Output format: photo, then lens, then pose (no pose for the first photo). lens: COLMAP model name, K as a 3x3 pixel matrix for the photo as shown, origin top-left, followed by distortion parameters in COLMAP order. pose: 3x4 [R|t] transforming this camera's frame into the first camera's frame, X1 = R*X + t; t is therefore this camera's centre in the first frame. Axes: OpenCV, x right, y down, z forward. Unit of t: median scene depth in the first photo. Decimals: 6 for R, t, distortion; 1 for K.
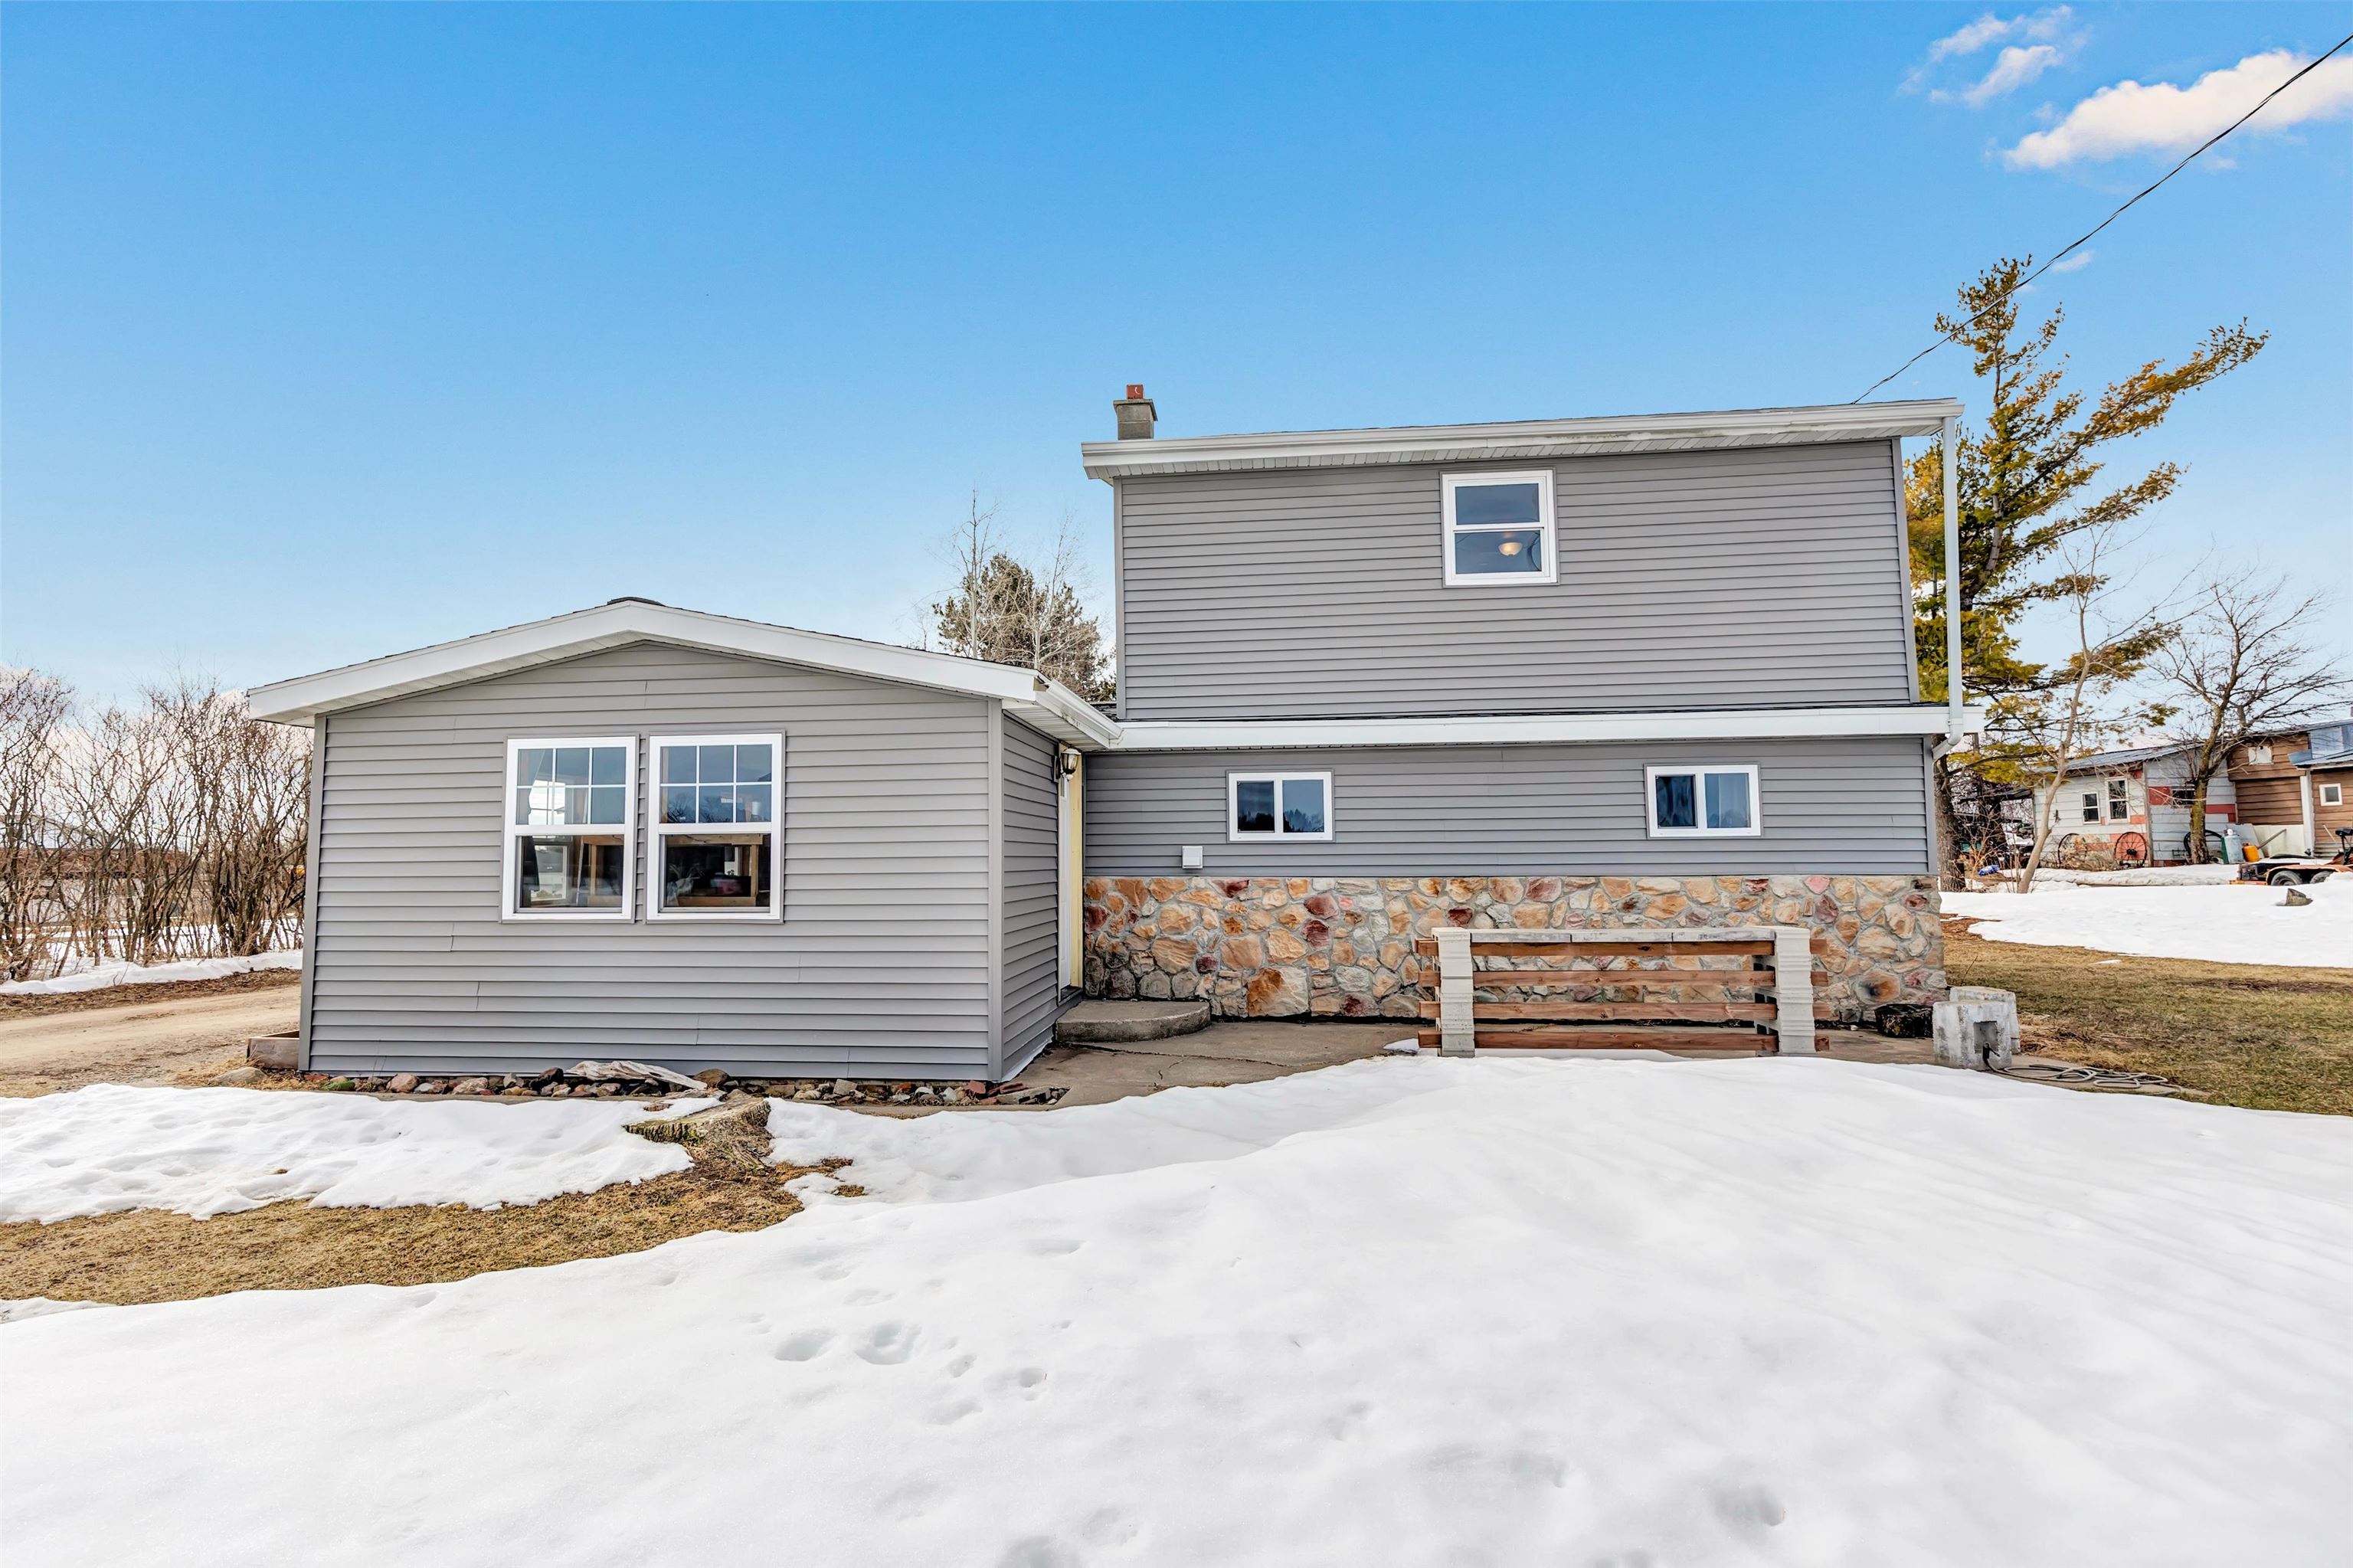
lens RADIAL K [[1095.2, 0, 1171.0], [0, 1095.2, 793.4], [0, 0, 1]] dist [0.003603, -0.000541]
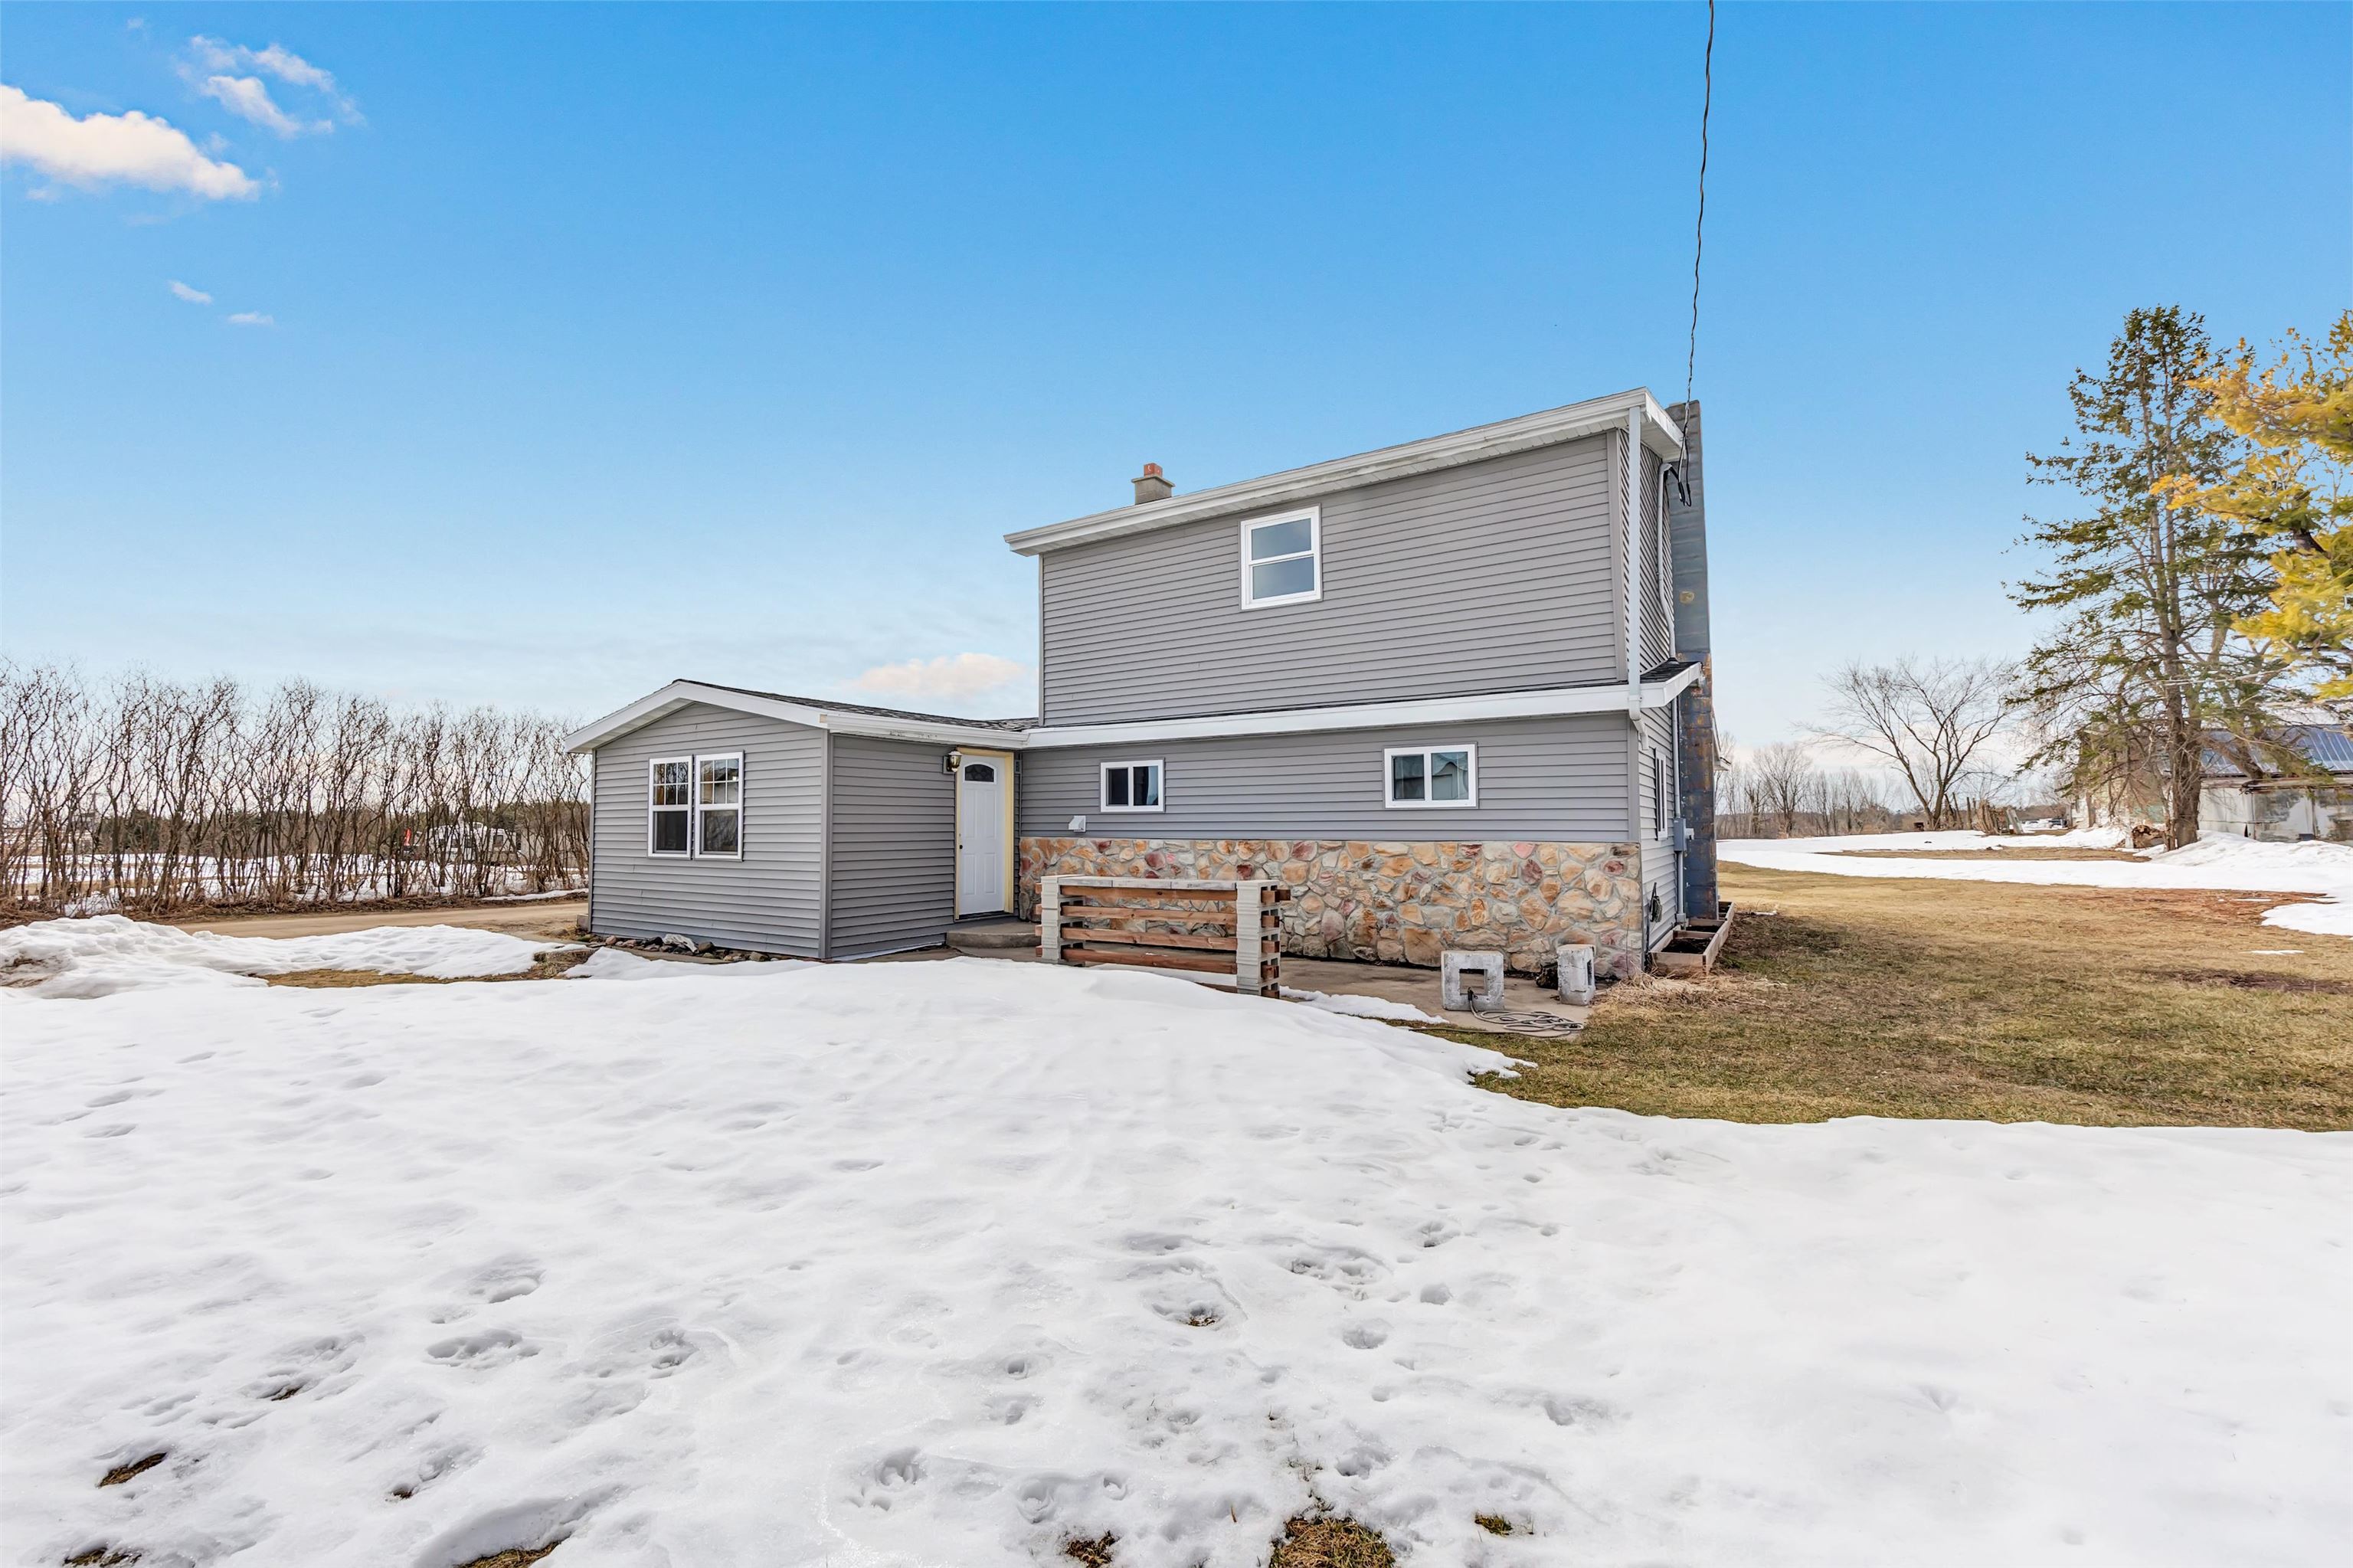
lens RADIAL K [[952.0, 0, 1165.4], [0, 952.0, 777.9], [0, 0, 1]] dist [-0.001970, 0.000410]
pose [[0.891607, -0.018144, -0.452446, 0.681465], [0.025964, 0.999601, 0.011079, -0.010010], [0.452064, -0.021626, 0.891723, -0.025038]]
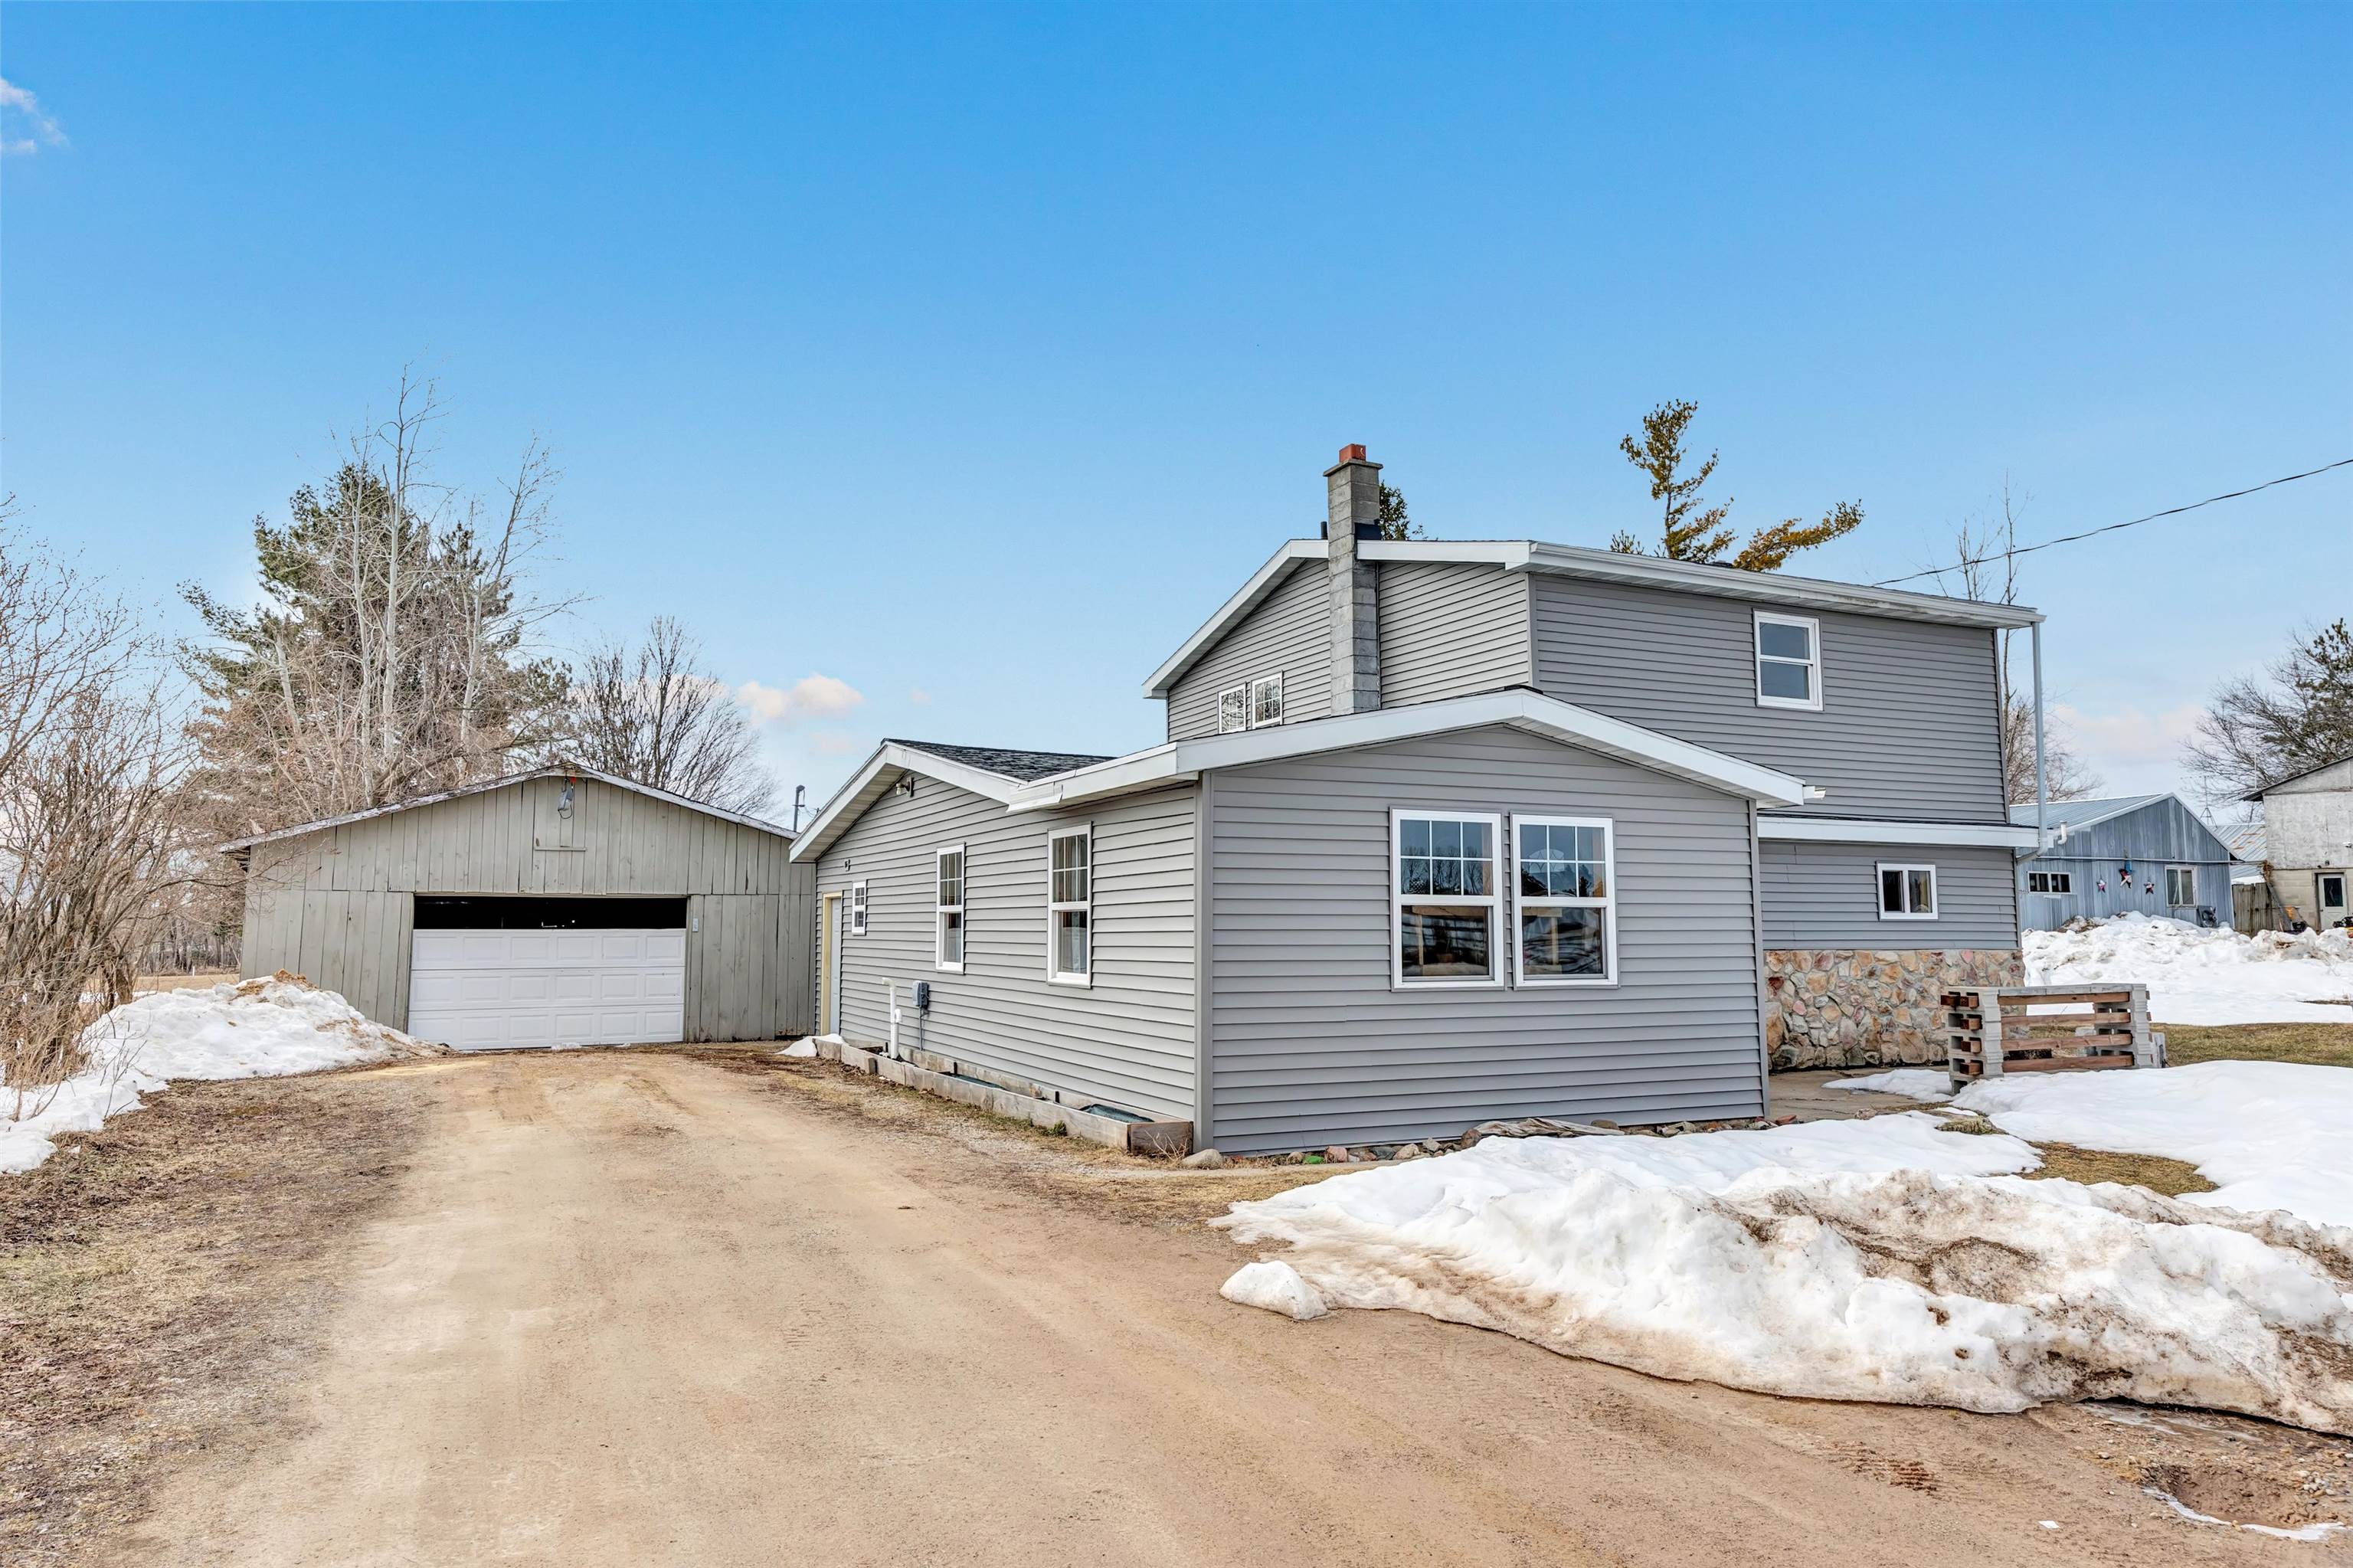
lens RADIAL K [[1480.3, 0, 1174.4], [0, 1480.3, 789.6], [0, 0, 1]] dist [0.007179, 0.001917]
pose [[0.856001, 0.057817, 0.513731, -1.135271], [-0.038328, 0.998089, -0.048464, 0.004957], [-0.515551, 0.021796, 0.856581, -0.050630]]
